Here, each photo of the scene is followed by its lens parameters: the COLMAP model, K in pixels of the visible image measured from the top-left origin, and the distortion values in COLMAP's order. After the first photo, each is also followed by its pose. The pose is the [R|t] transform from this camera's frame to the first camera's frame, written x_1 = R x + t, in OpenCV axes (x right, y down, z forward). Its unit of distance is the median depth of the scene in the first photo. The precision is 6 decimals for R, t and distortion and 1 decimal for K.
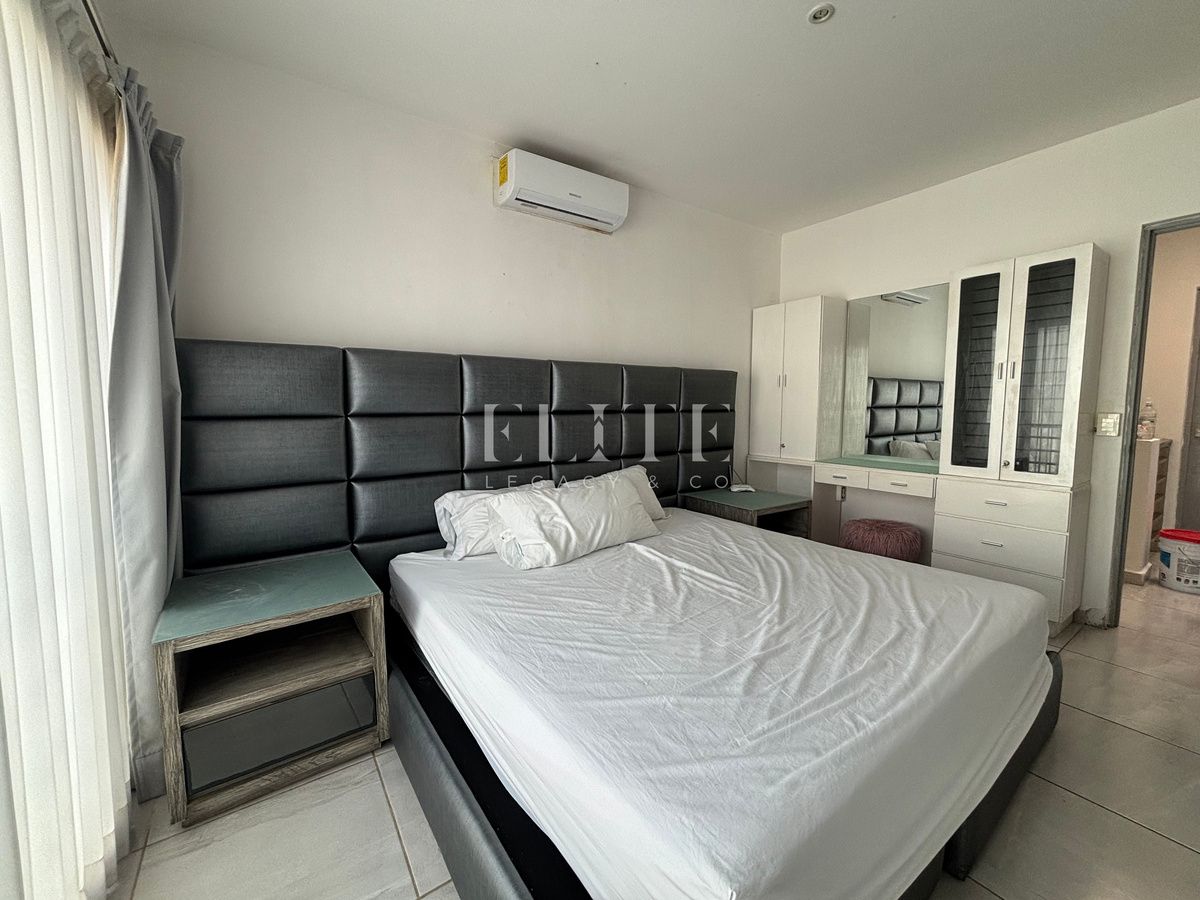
lens RADIAL K [[481.0, 0, 599.1], [0, 481.0, 447.8], [0, 0, 1]] dist [0.003041, 0.000389]
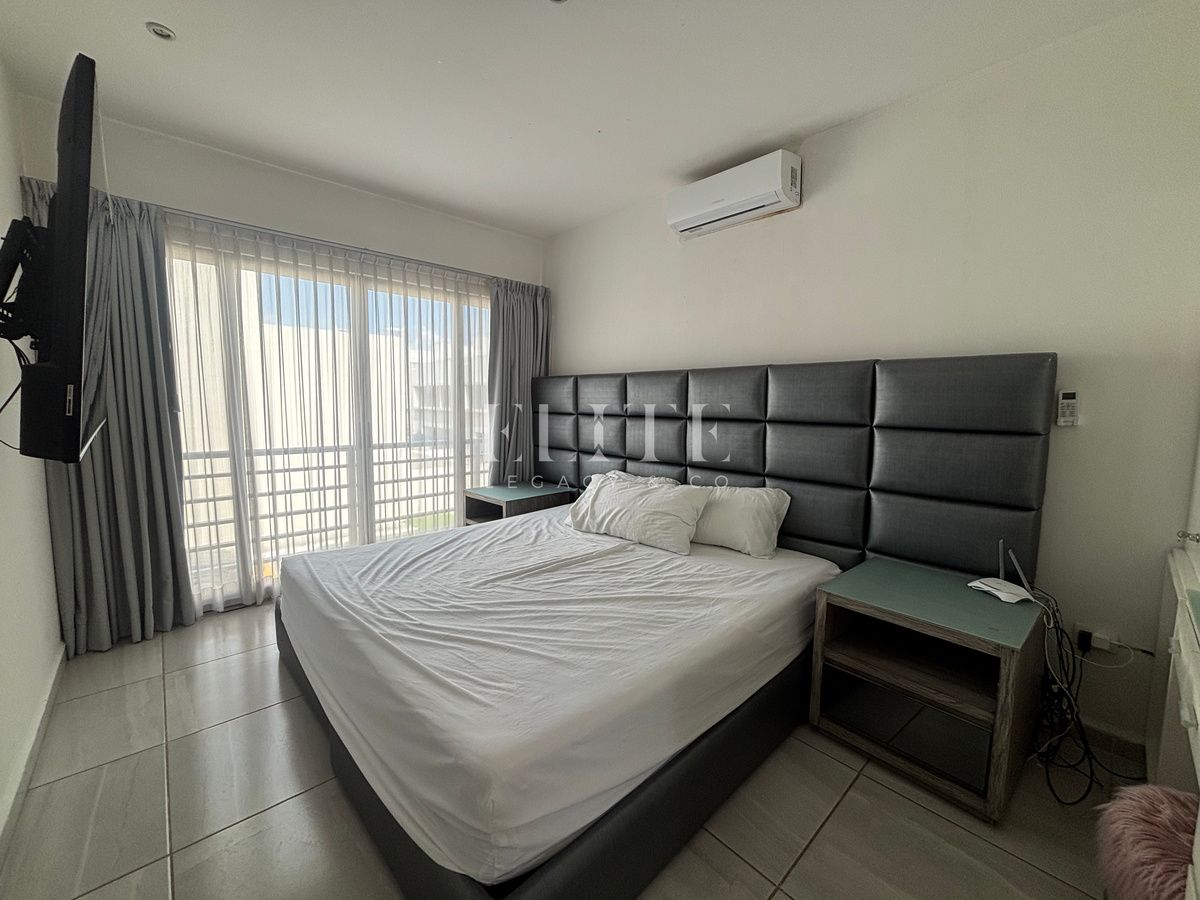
lens RADIAL K [[481.0, 0, 599.1], [0, 481.0, 447.8], [0, 0, 1]] dist [0.003041, 0.000389]
pose [[0.125299, 0.089097, -0.988110, 0.857673], [-0.117080, 0.990328, 0.074450, -0.059332], [0.985186, 0.106360, 0.134519, 0.613531]]
